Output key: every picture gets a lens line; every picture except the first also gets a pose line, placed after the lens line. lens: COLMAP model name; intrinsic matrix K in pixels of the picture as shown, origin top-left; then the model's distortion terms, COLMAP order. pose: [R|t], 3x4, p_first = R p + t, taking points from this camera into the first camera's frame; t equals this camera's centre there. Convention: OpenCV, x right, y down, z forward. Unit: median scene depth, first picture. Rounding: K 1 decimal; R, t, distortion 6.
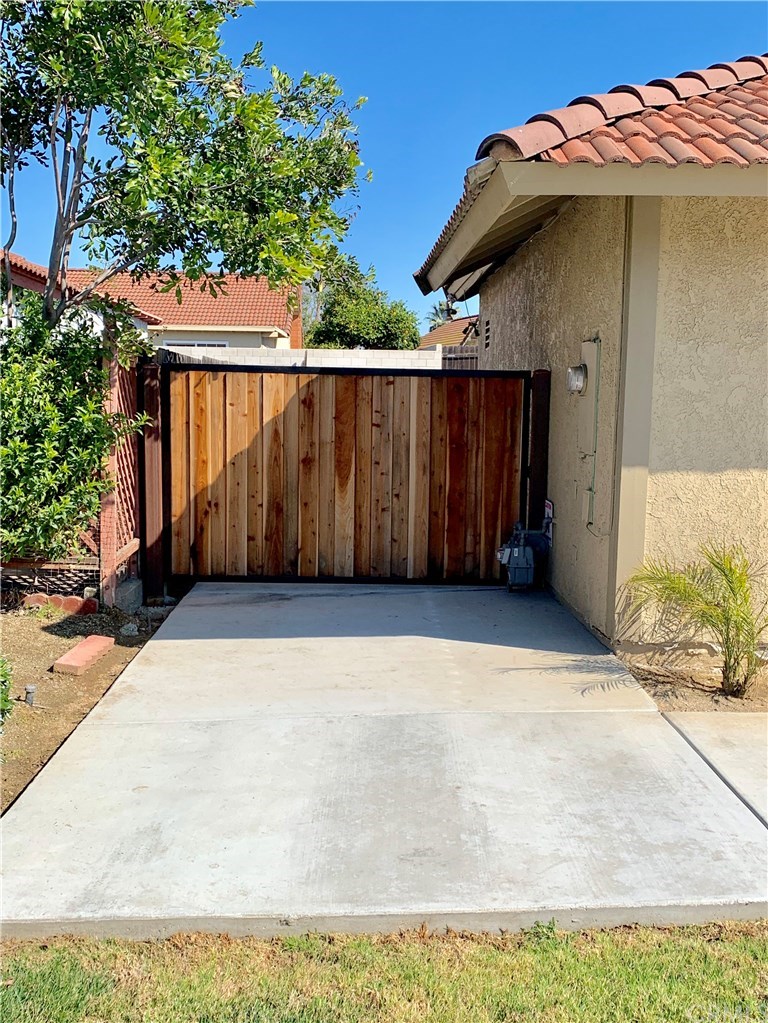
lens RADIAL K [[998.3, 0, 383.1], [0, 998.3, 509.5], [0, 0, 1]] dist [0.003824, 0.000000]
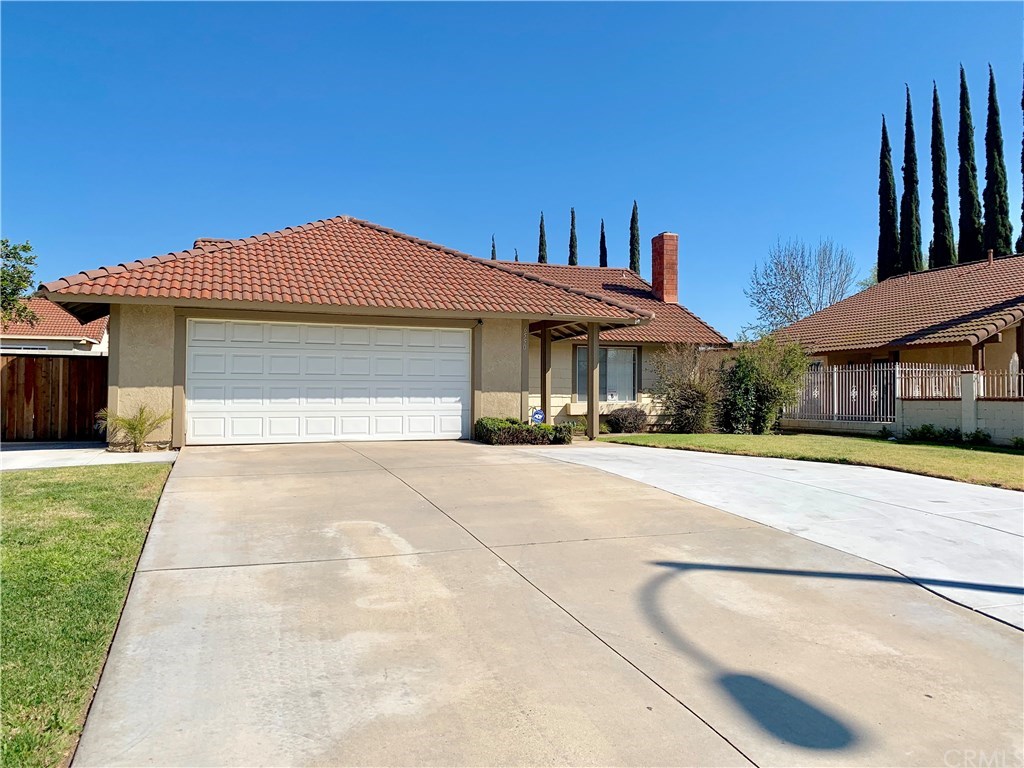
lens RADIAL K [[786.8, 0, 517.8], [0, 786.8, 392.5], [0, 0, 1]] dist [0.027512, -0.024488]
pose [[0.943087, -0.000499, 0.332545, 0.456282], [0.039581, 0.993059, -0.110762, 0.222343], [-0.330181, 0.117620, 0.936561, -1.254831]]
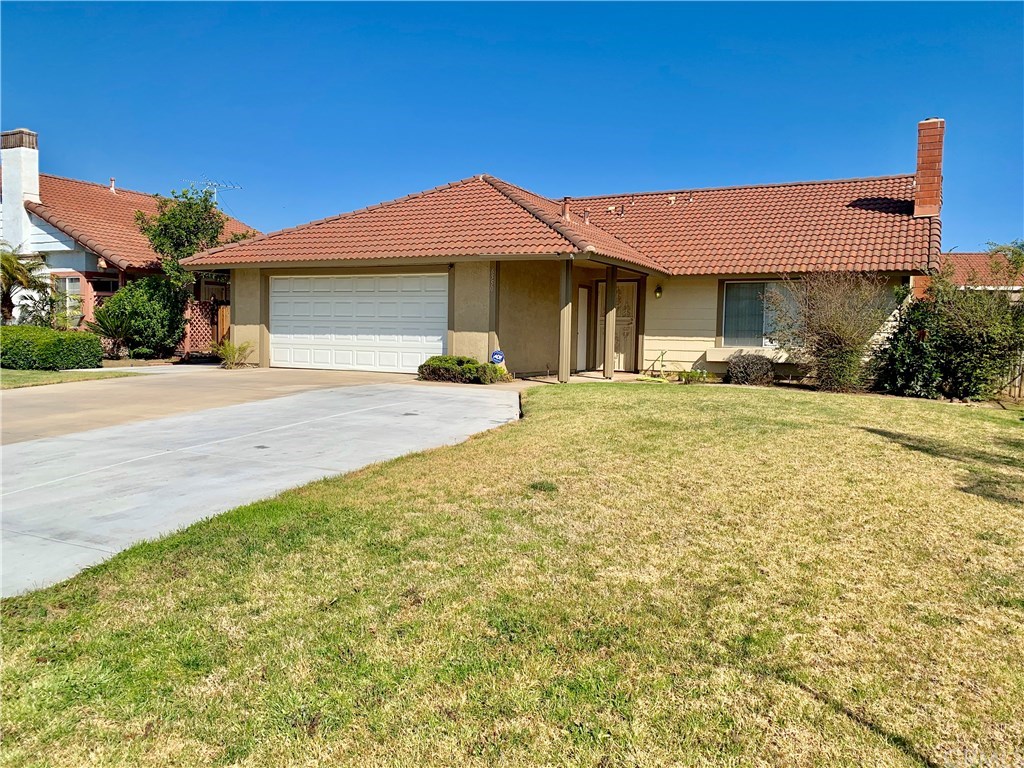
lens RADIAL K [[786.8, 0, 511.1], [0, 786.8, 385.5], [0, 0, 1]] dist [0.027512, -0.024488]
pose [[0.871453, 0.045039, -0.488406, 2.336968], [-0.070850, 0.996891, -0.034487, 0.203786], [0.485334, 0.064658, 0.871935, -1.131404]]
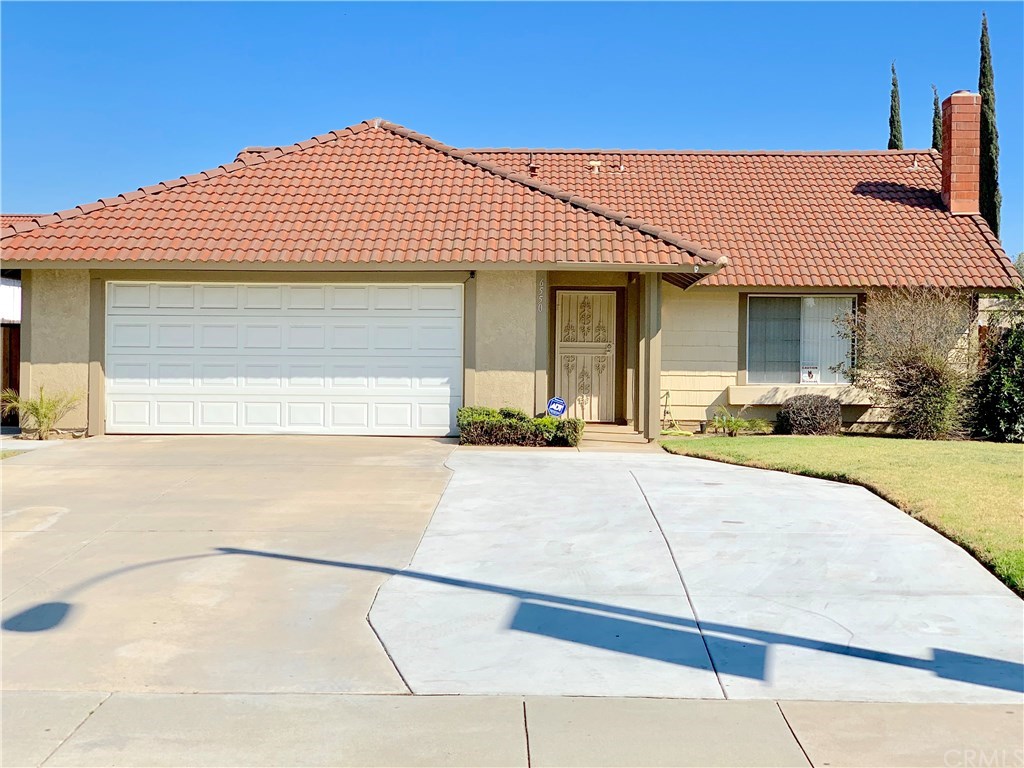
lens RADIAL K [[1555.7, 0, 507.6], [0, 1555.7, 380.9], [0, 0, 1]] dist [0.041054, 0.000000]
pose [[0.998447, 0.004919, -0.055498, 1.301802], [-0.010264, 0.995285, -0.096451, 0.293036], [0.054762, 0.096871, 0.993789, -2.252194]]
